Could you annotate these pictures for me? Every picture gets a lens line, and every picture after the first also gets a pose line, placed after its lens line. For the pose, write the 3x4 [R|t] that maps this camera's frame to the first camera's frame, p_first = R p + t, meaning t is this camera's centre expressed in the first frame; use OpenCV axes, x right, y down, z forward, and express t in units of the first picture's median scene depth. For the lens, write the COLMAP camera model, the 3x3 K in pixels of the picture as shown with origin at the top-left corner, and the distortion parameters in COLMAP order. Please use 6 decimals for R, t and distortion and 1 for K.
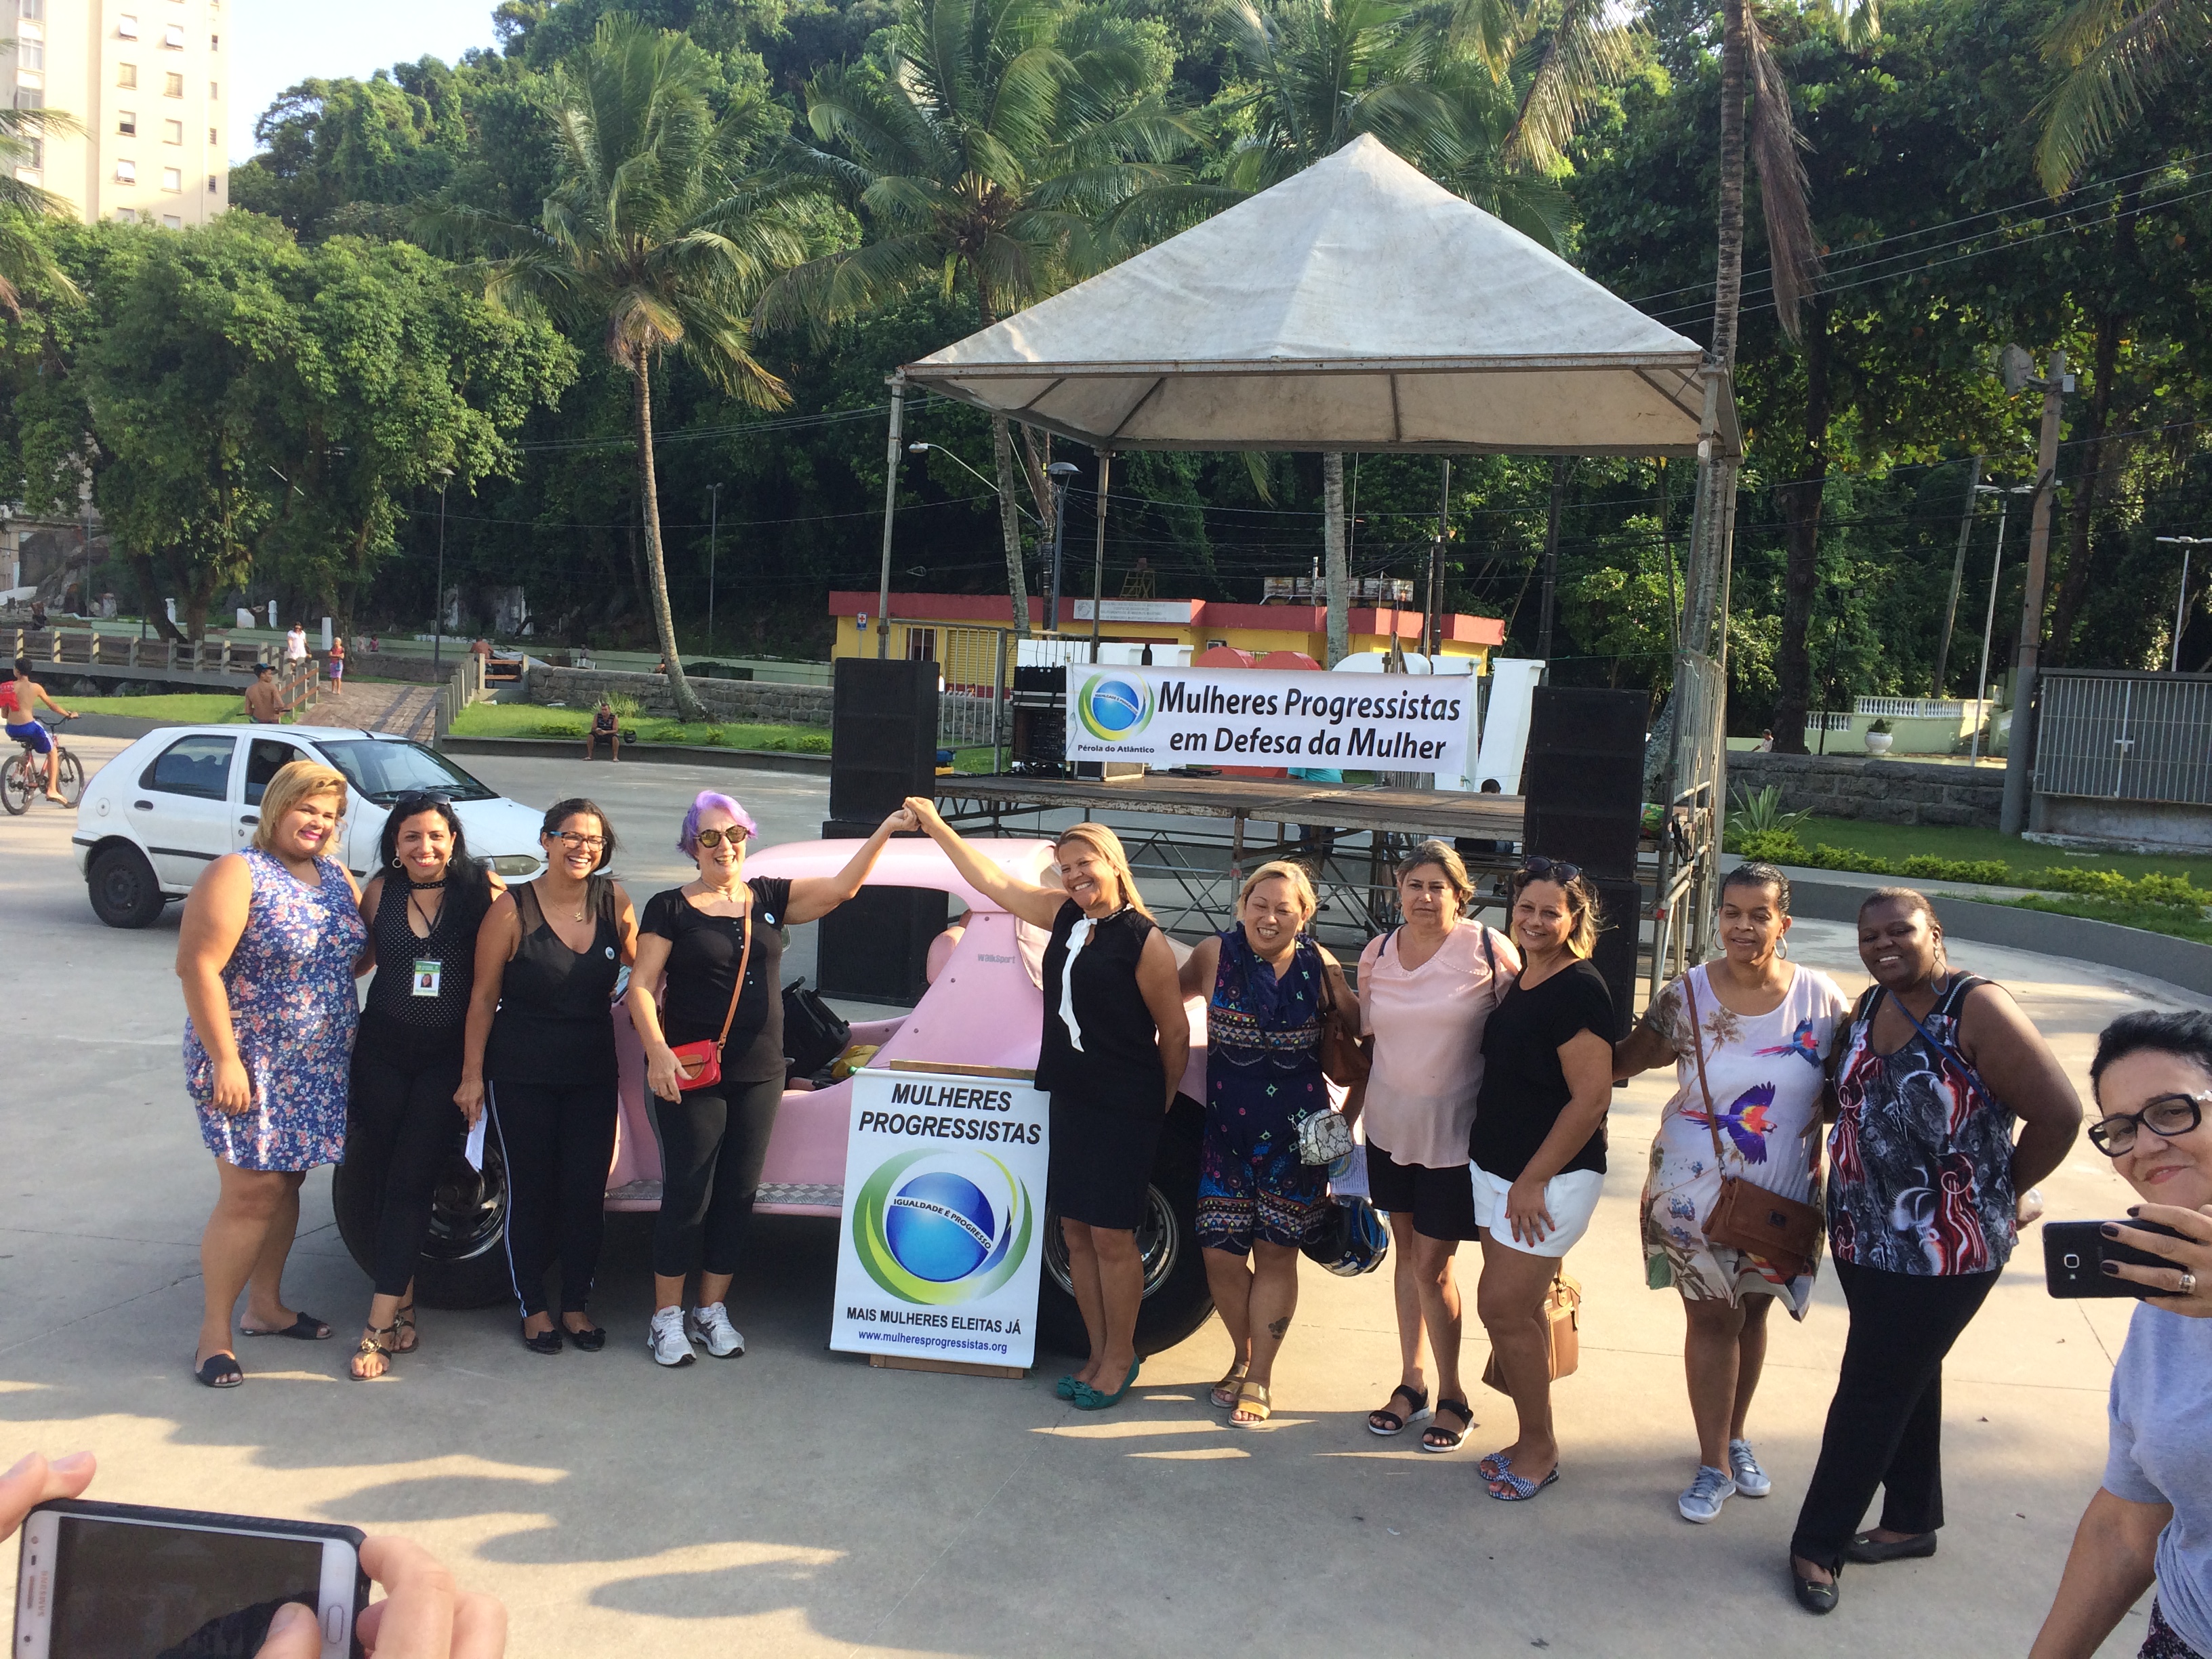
lens RADIAL K [[1921.0, 0, 1134.7], [0, 1921.0, 825.0], [0, 0, 1]] dist [0.079787, -0.114417]
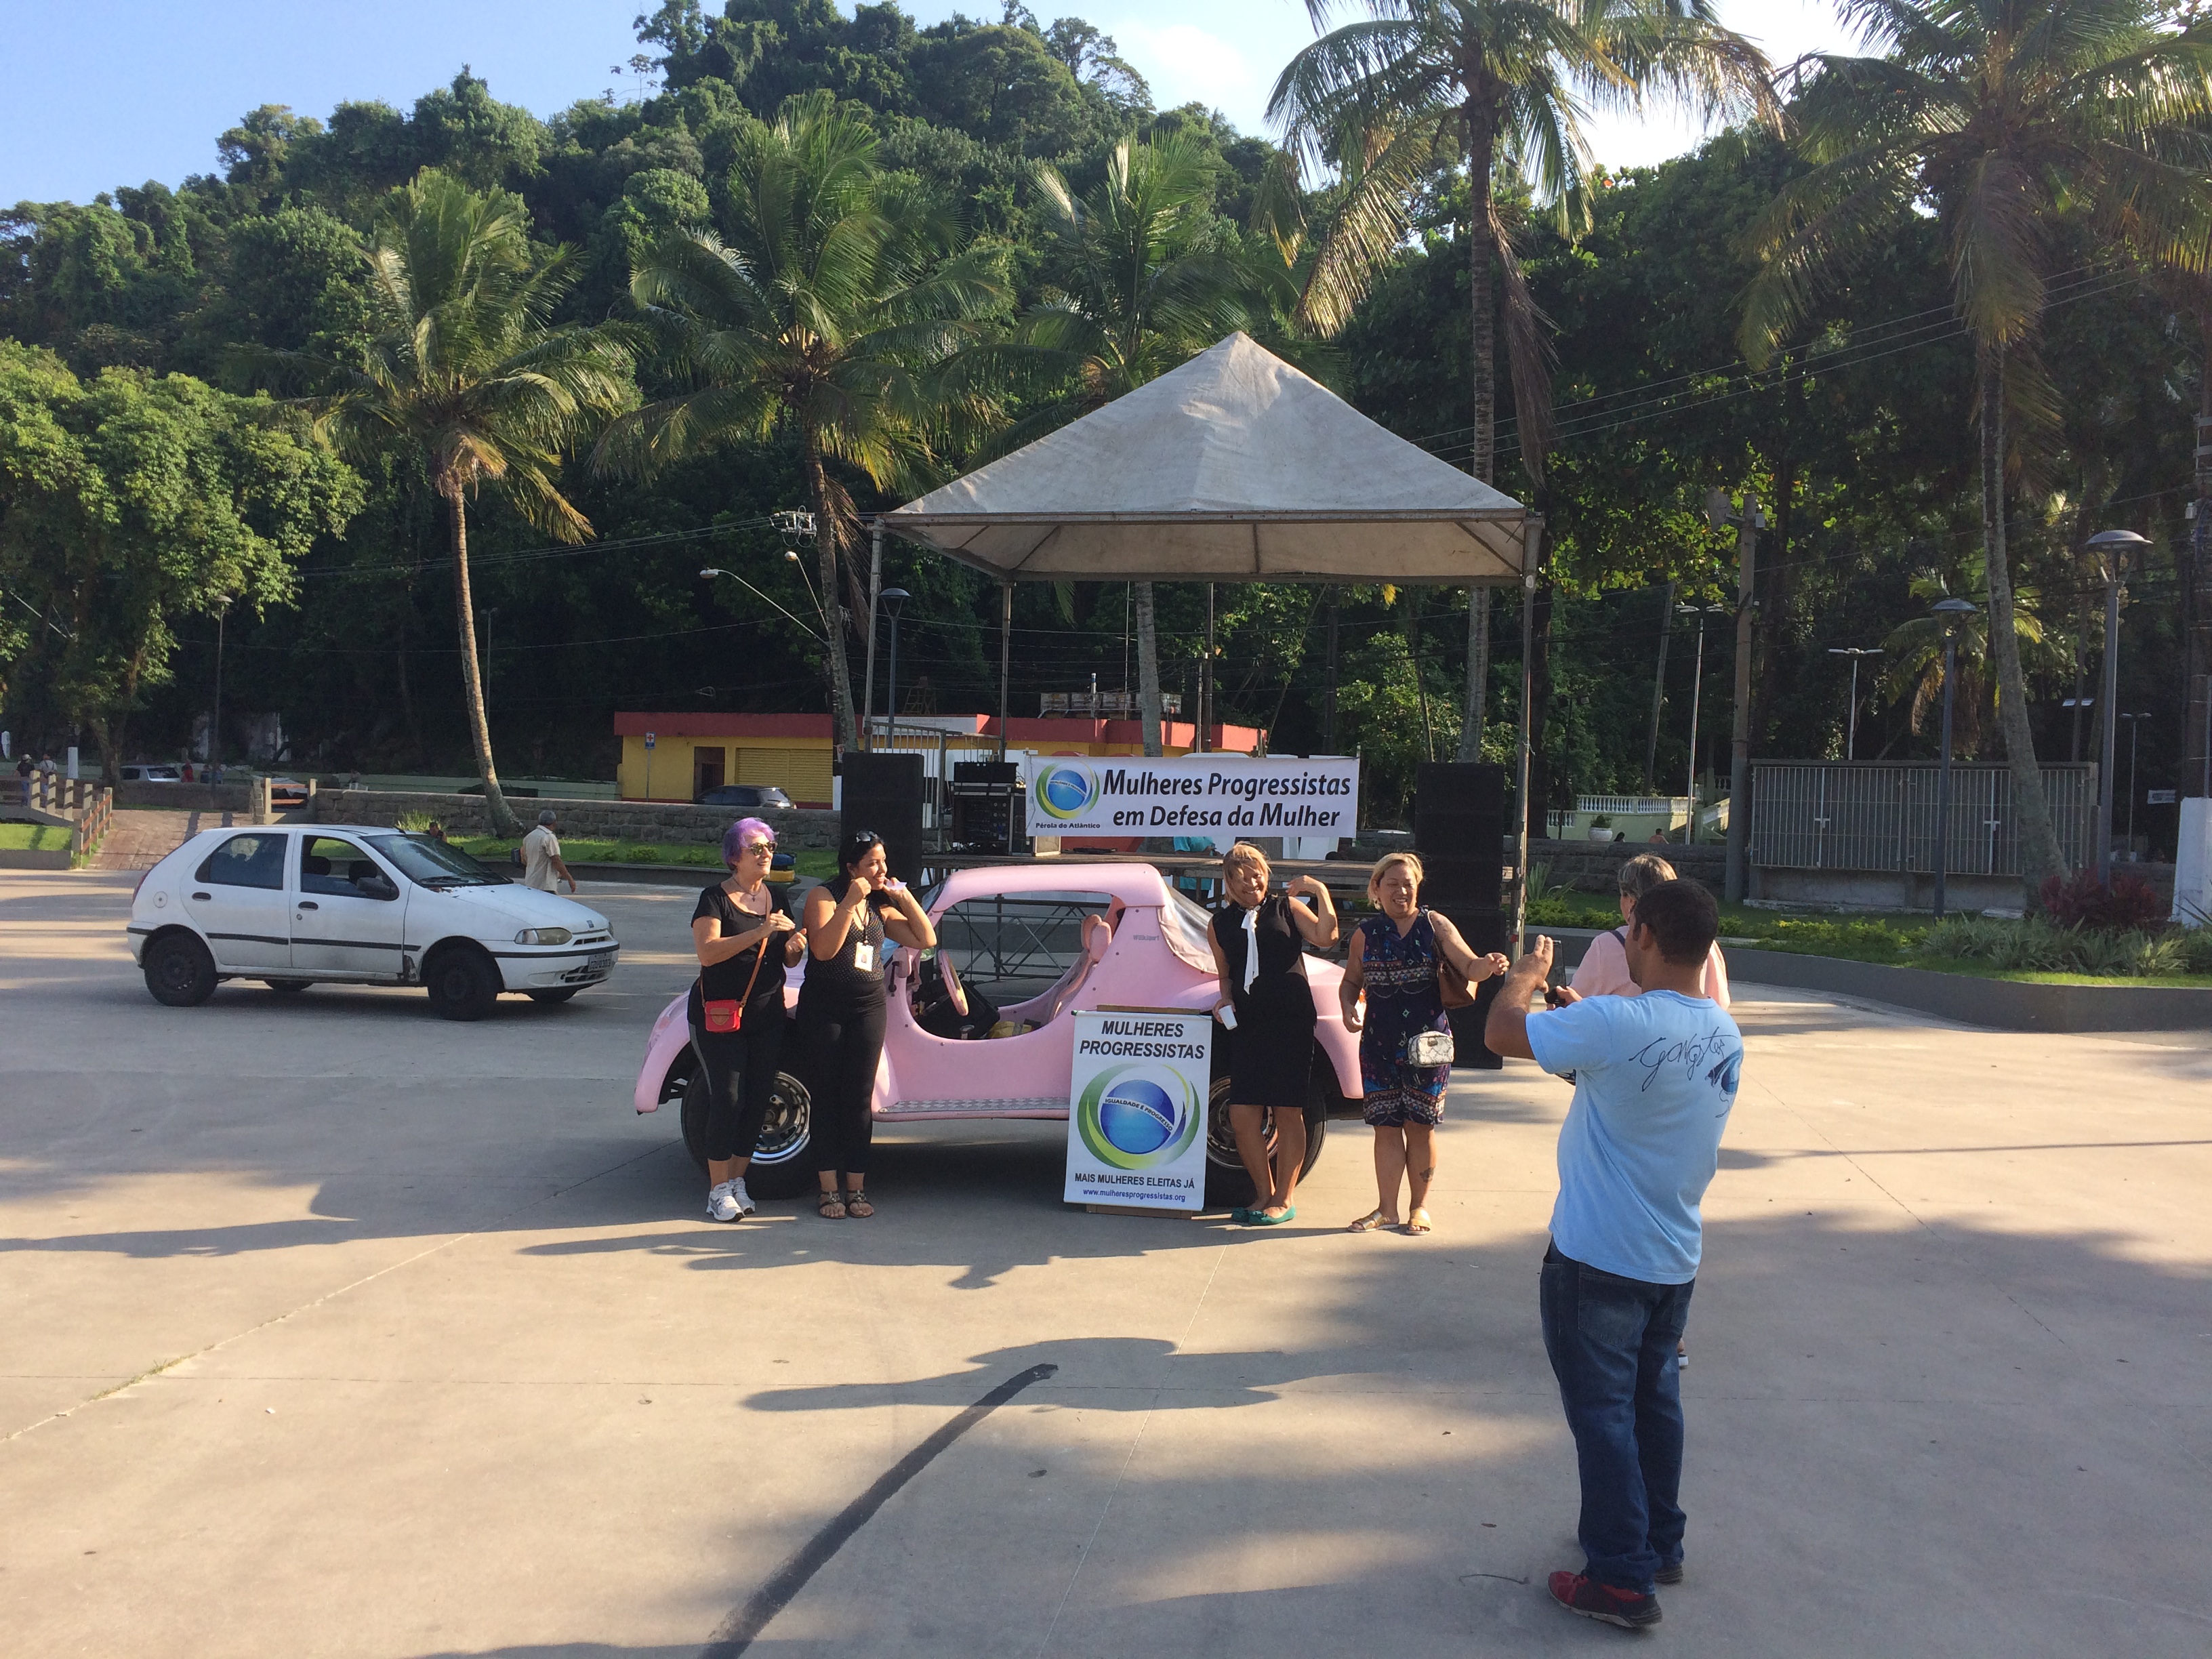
lens RADIAL K [[1981.1, 0, 1106.0], [0, 1981.1, 829.5], [0, 0, 1]] dist [0.080833, -0.129001]
pose [[0.990138, -0.021872, 0.138378, -0.062140], [0.030421, 0.997737, -0.059970, 0.015533], [-0.136753, 0.063588, 0.988562, -0.096408]]
